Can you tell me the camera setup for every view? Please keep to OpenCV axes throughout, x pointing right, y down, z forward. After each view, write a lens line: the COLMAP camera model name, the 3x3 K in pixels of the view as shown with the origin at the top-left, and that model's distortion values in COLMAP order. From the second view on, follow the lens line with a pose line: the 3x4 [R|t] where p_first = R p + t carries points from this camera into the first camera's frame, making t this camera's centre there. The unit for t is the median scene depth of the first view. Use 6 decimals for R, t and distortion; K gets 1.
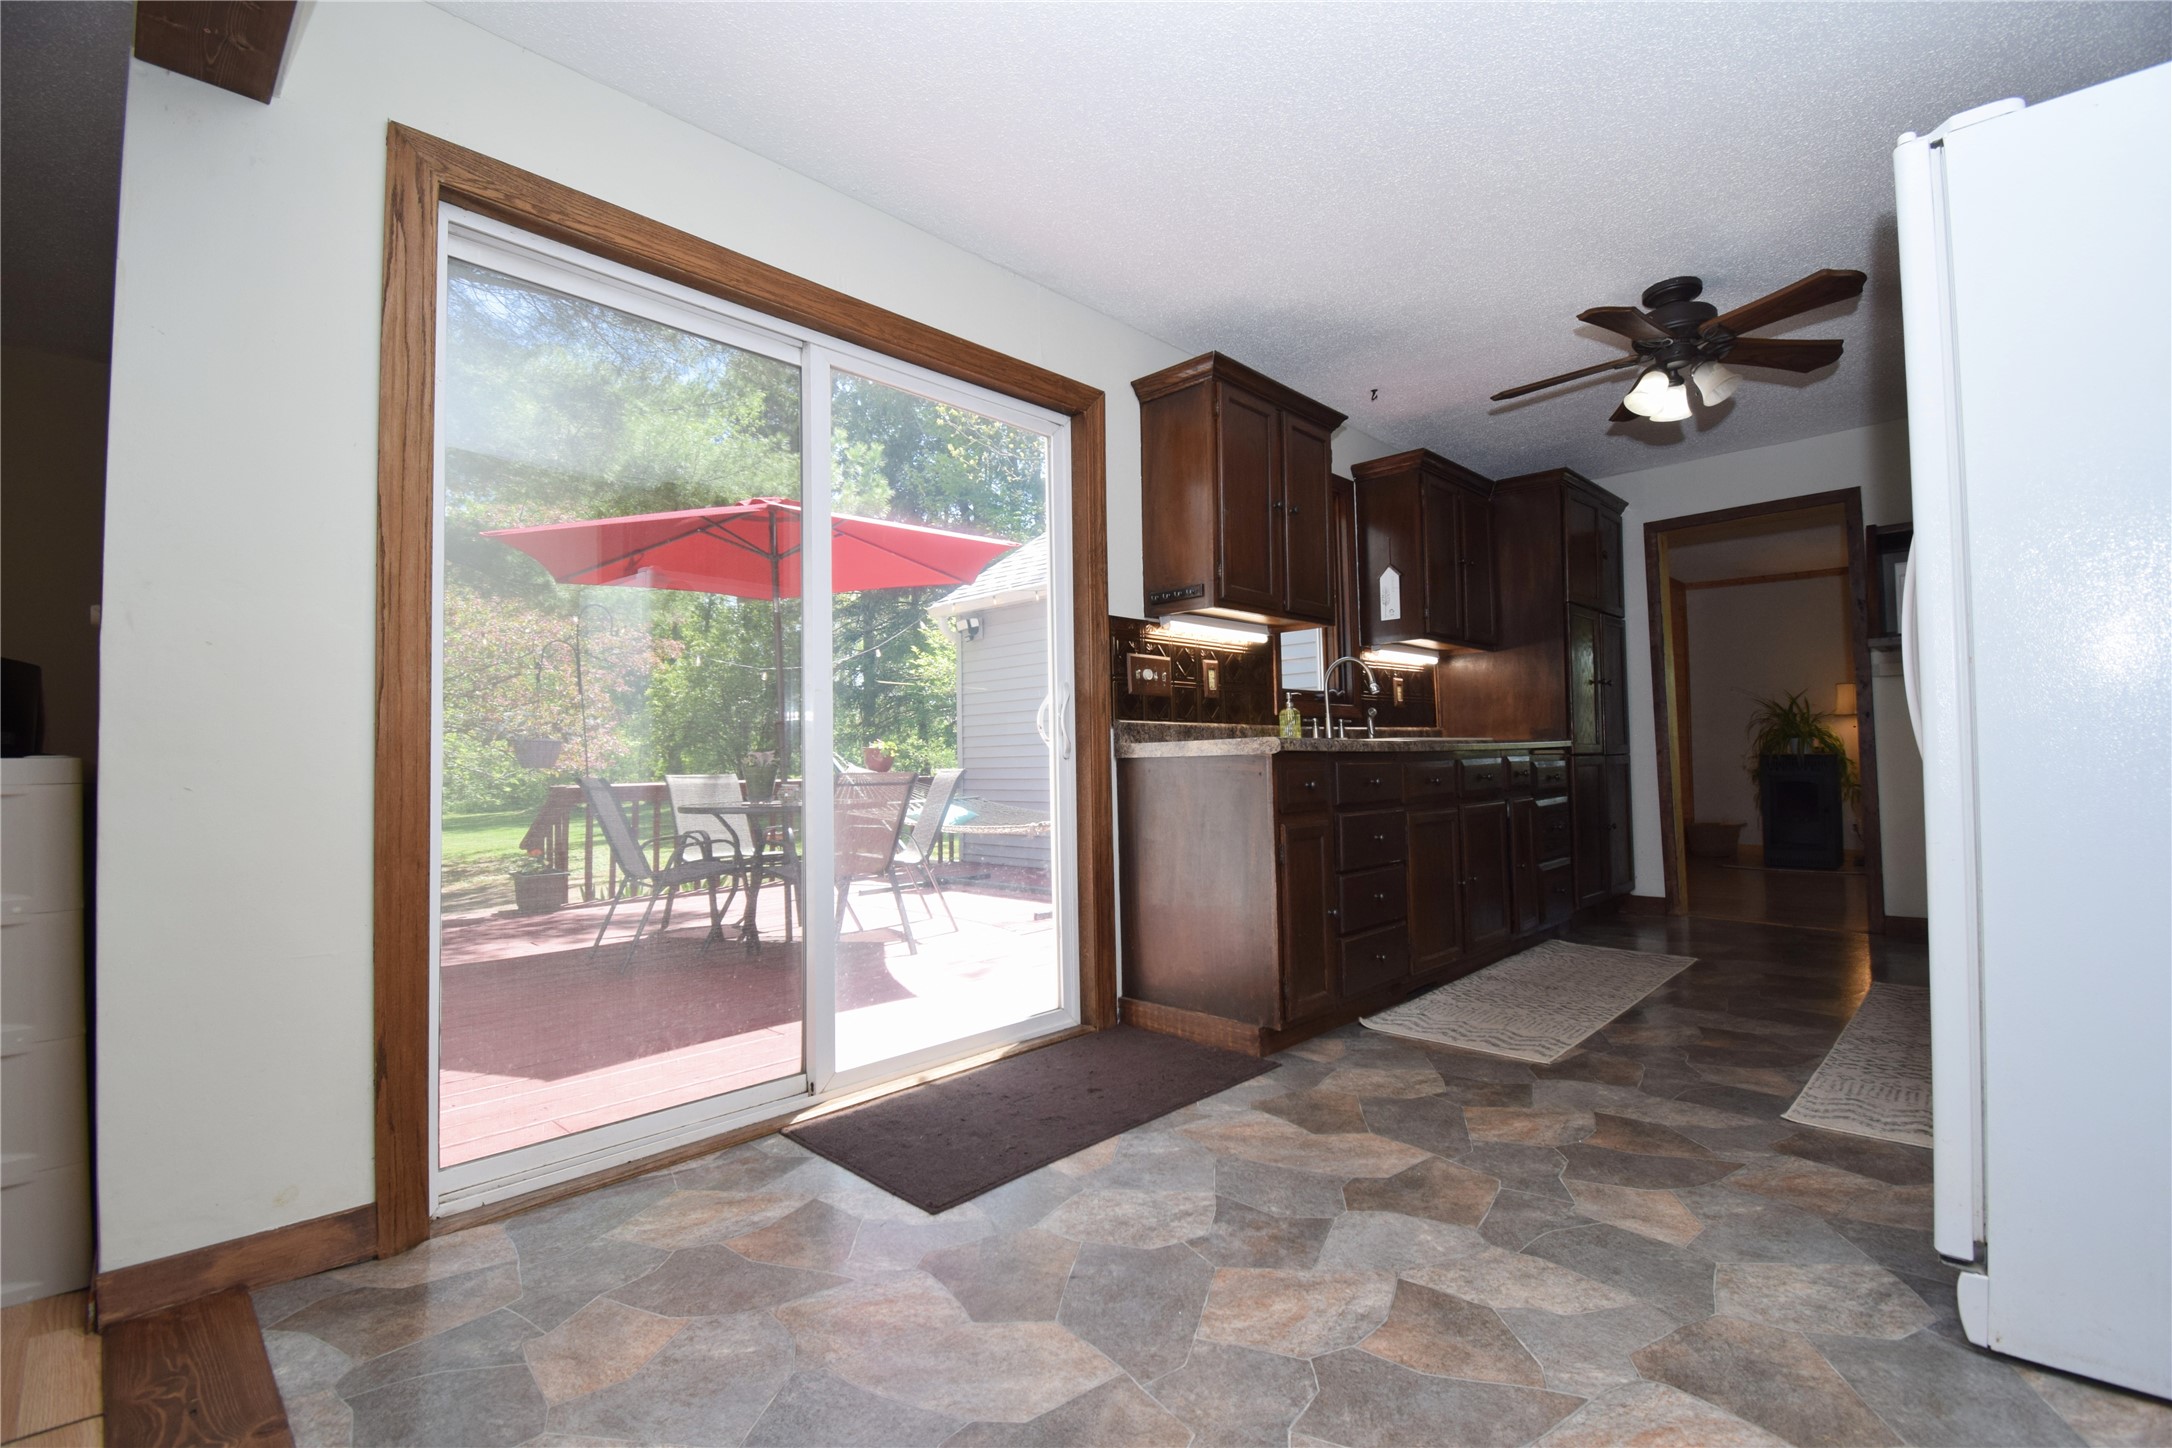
lens RADIAL K [[955.5, 0, 1091.8], [0, 955.5, 727.0], [0, 0, 1]] dist [0.022445, -0.026635]
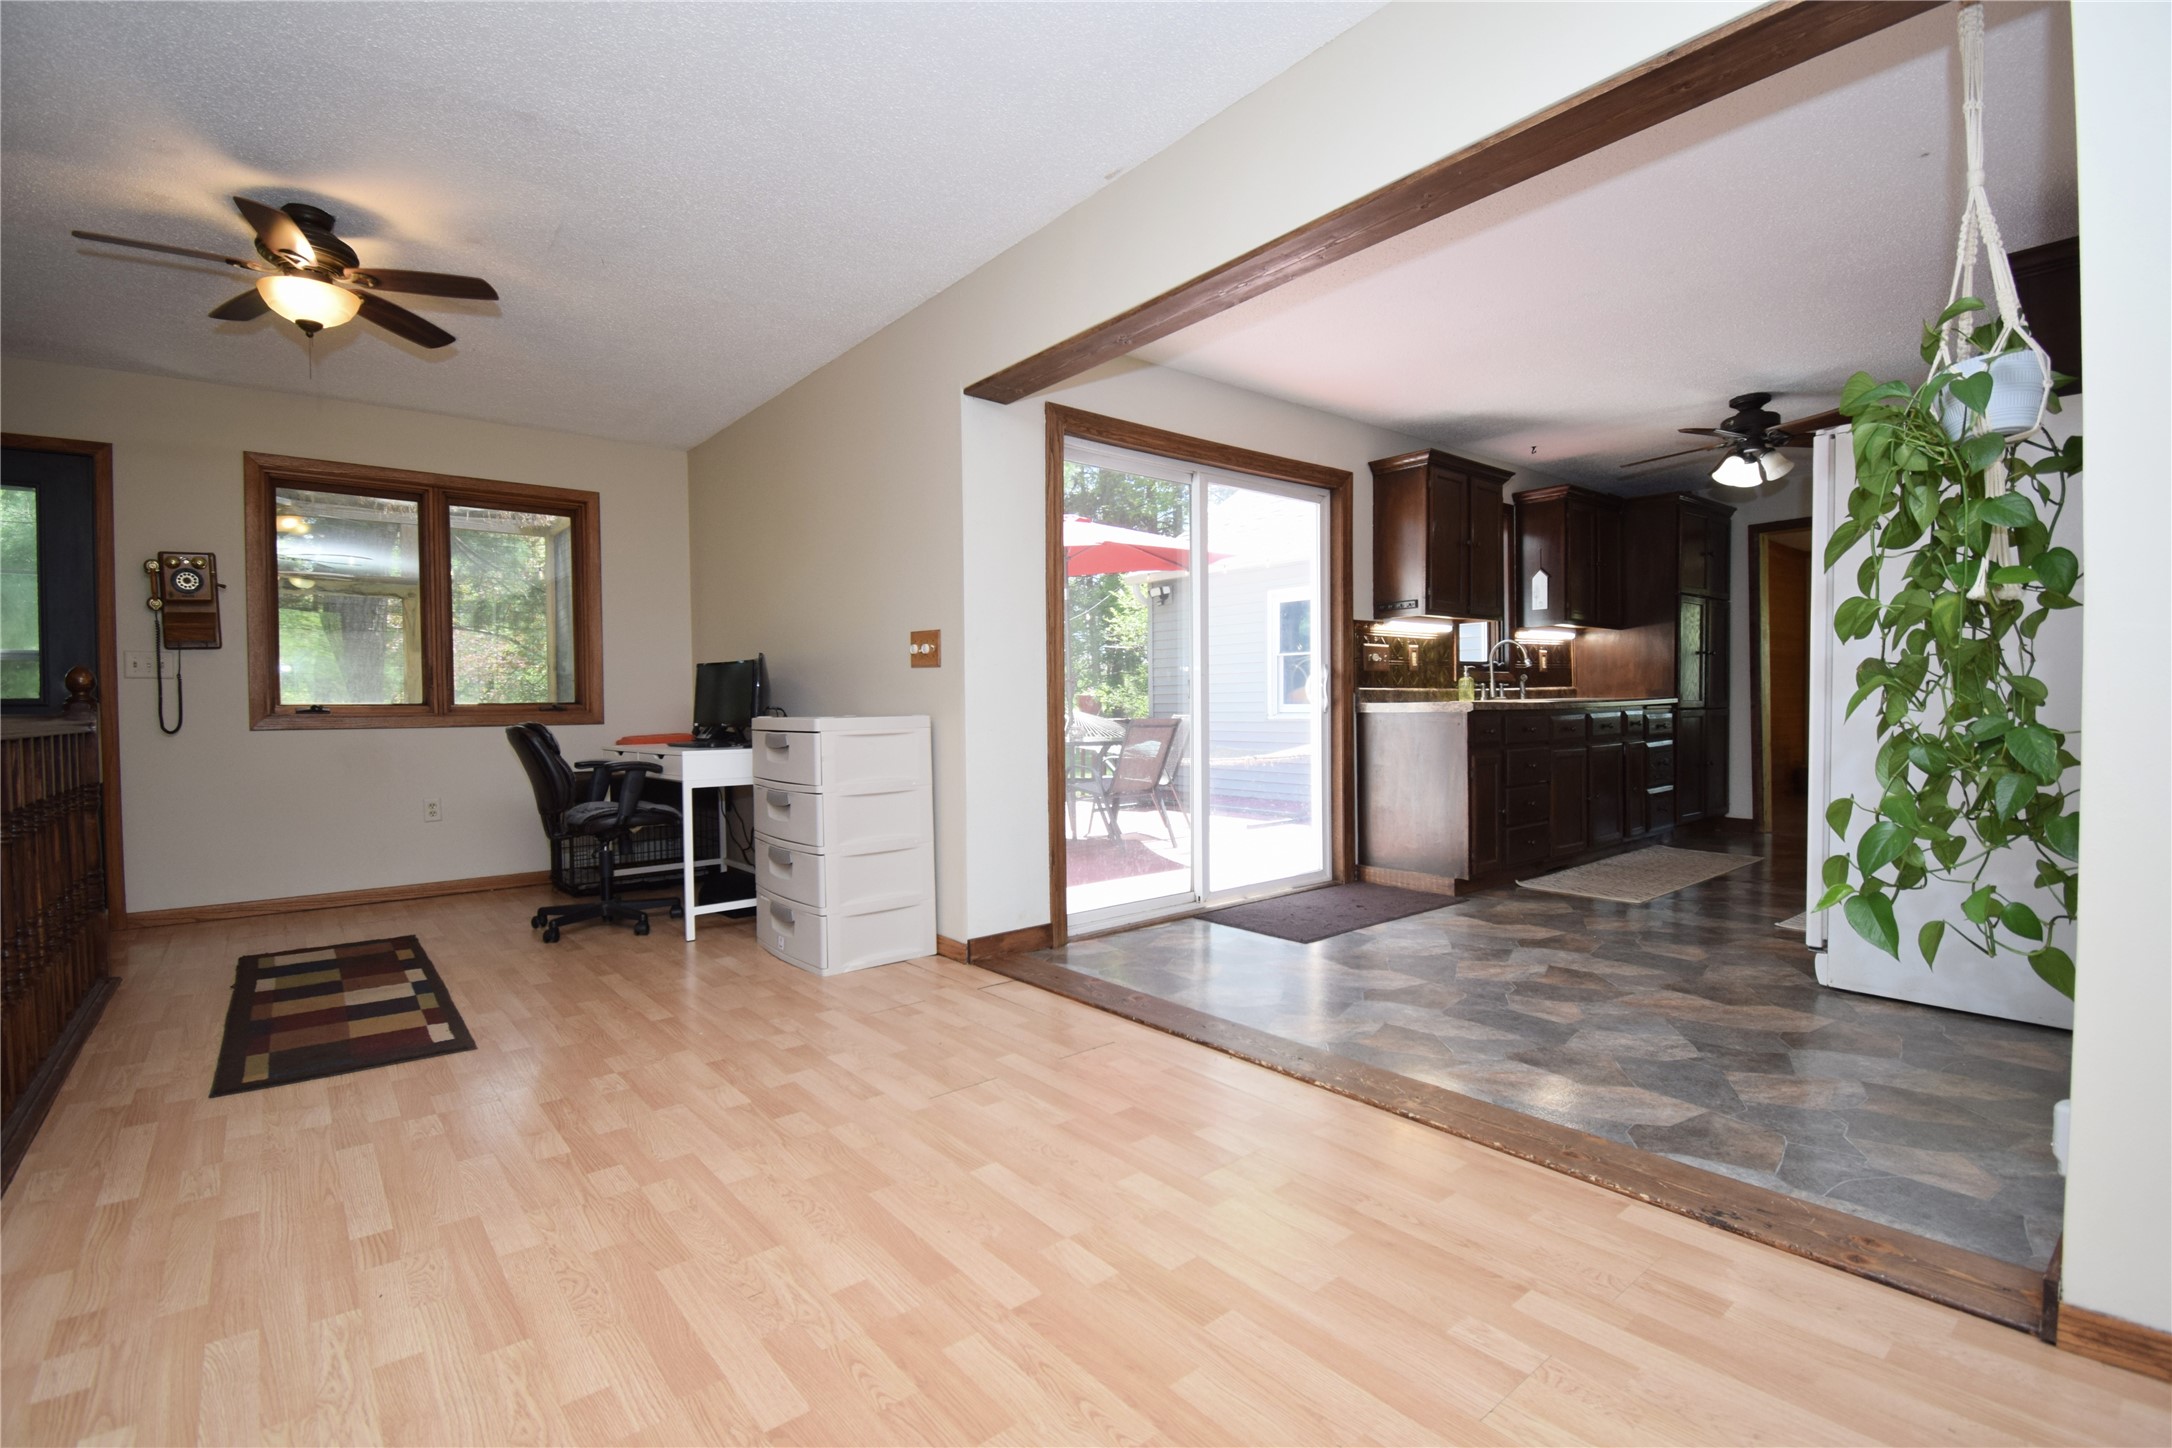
lens RADIAL K [[983.9, 0, 1091.9], [0, 983.9, 722.3], [0, 0, 1]] dist [0.026073, -0.030707]
pose [[0.994788, 0.007973, -0.101649, -0.227478], [-0.002016, 0.998281, 0.058570, -0.042312], [0.101941, -0.058060, 0.993095, -0.603204]]
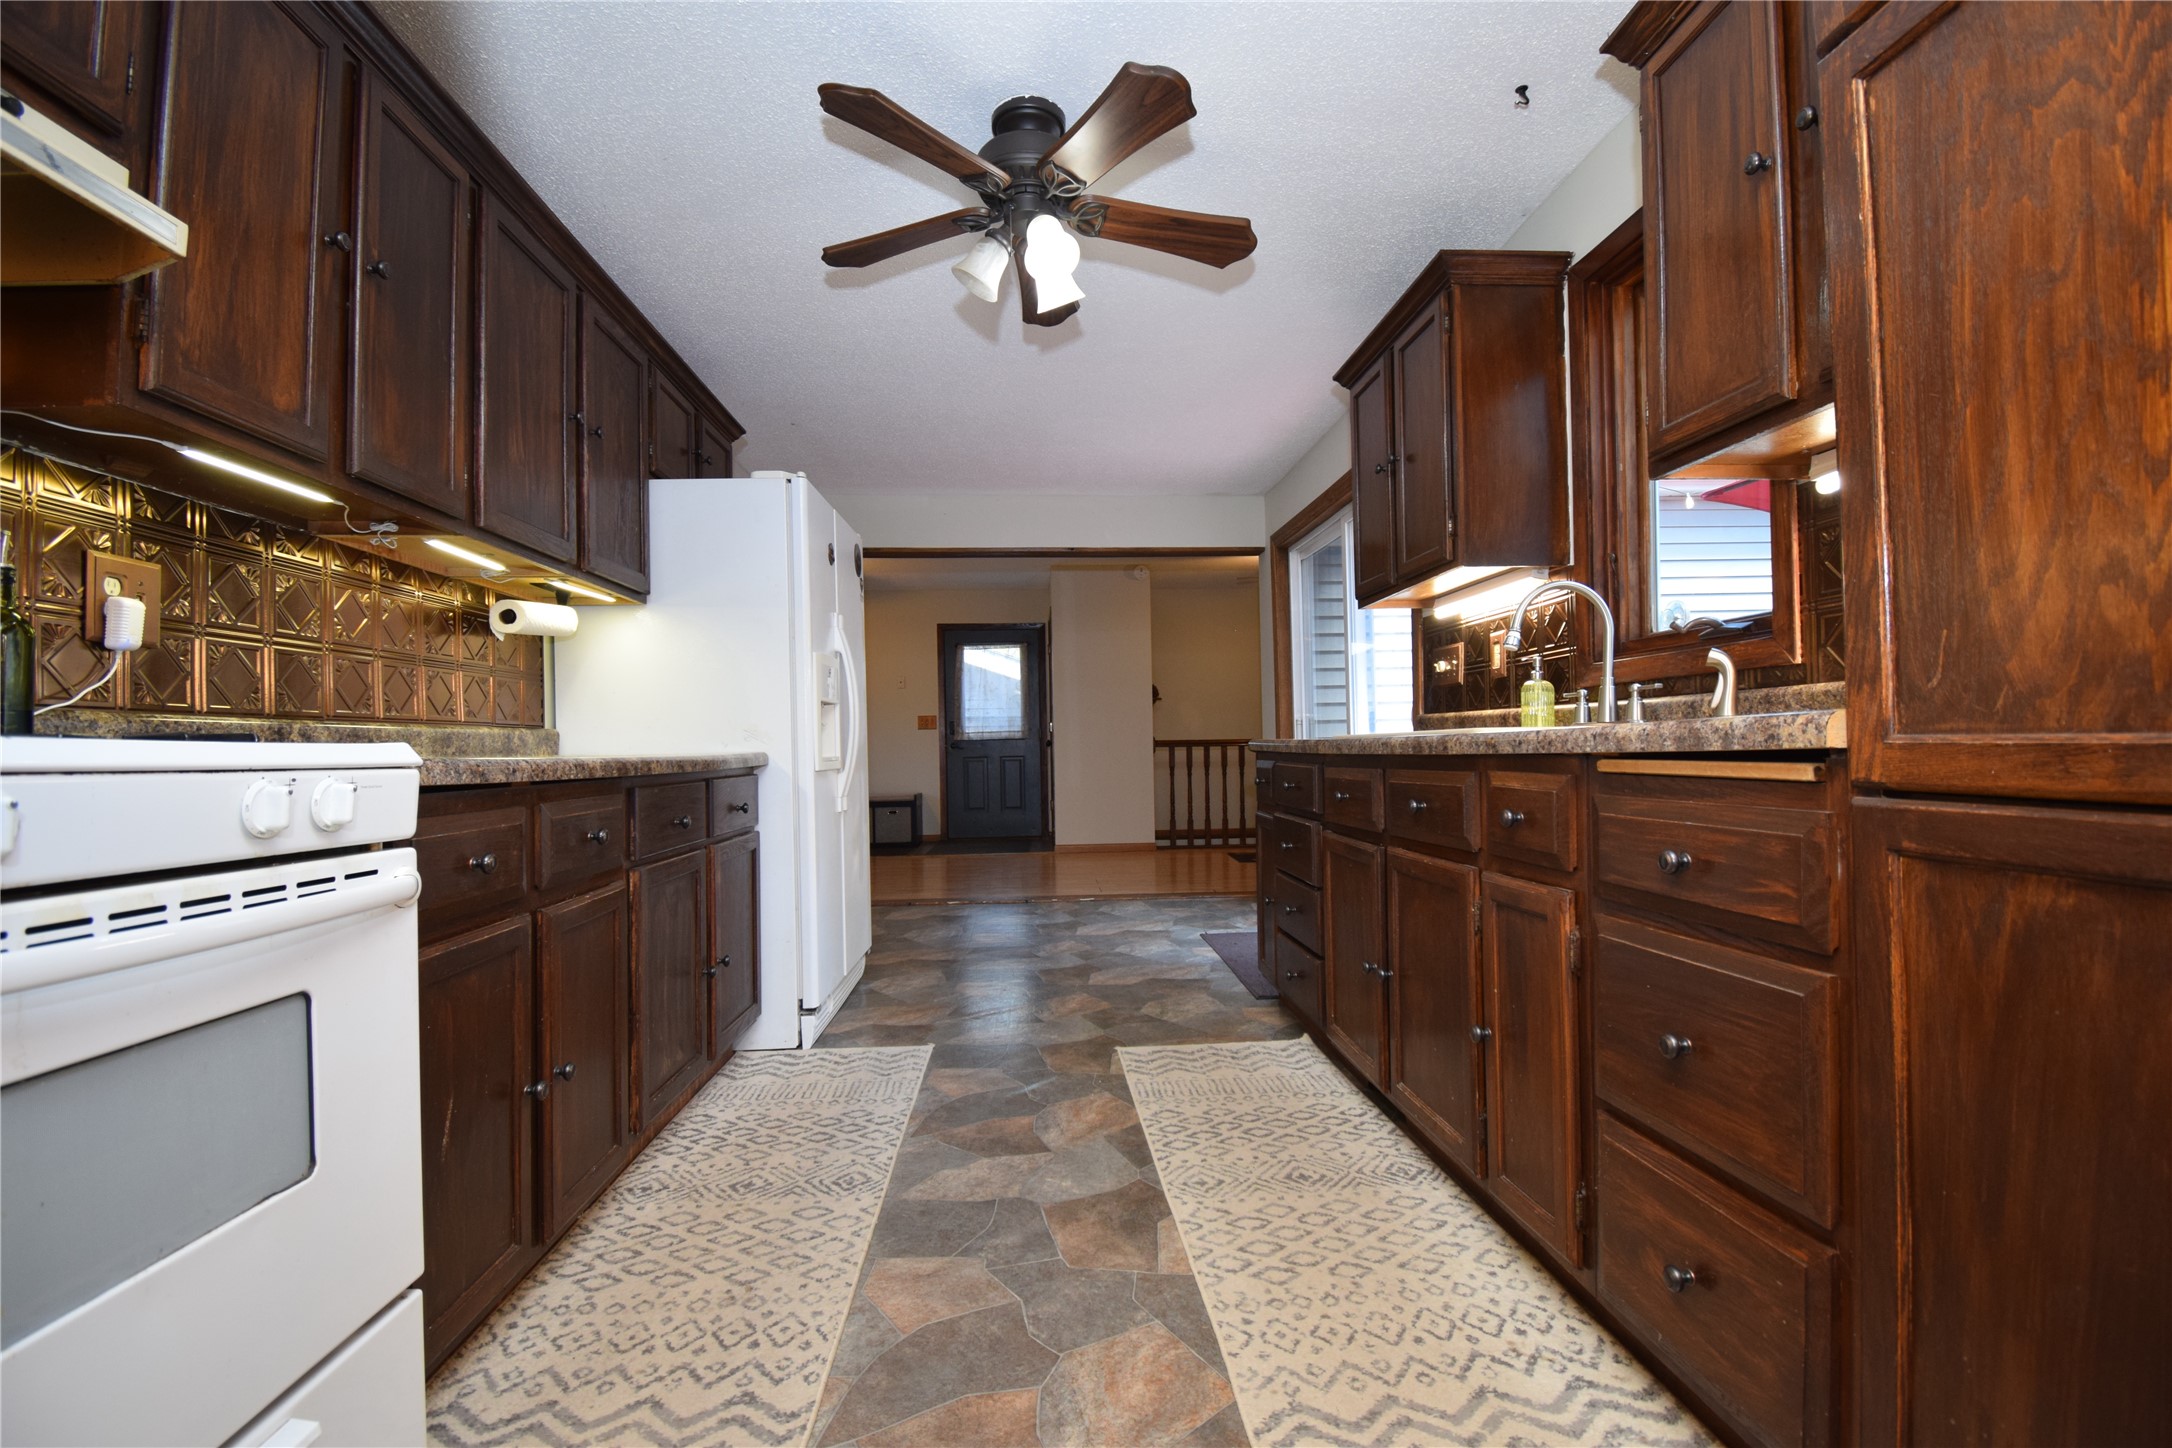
lens RADIAL K [[983.9, 0, 1091.9], [0, 983.9, 722.3], [0, 0, 1]] dist [0.026073, -0.030707]
pose [[-0.666021, 0.012460, -0.745829, 1.051277], [0.052009, 0.998203, -0.029768, 0.015459], [0.744118, -0.058616, -0.665472, 1.391051]]
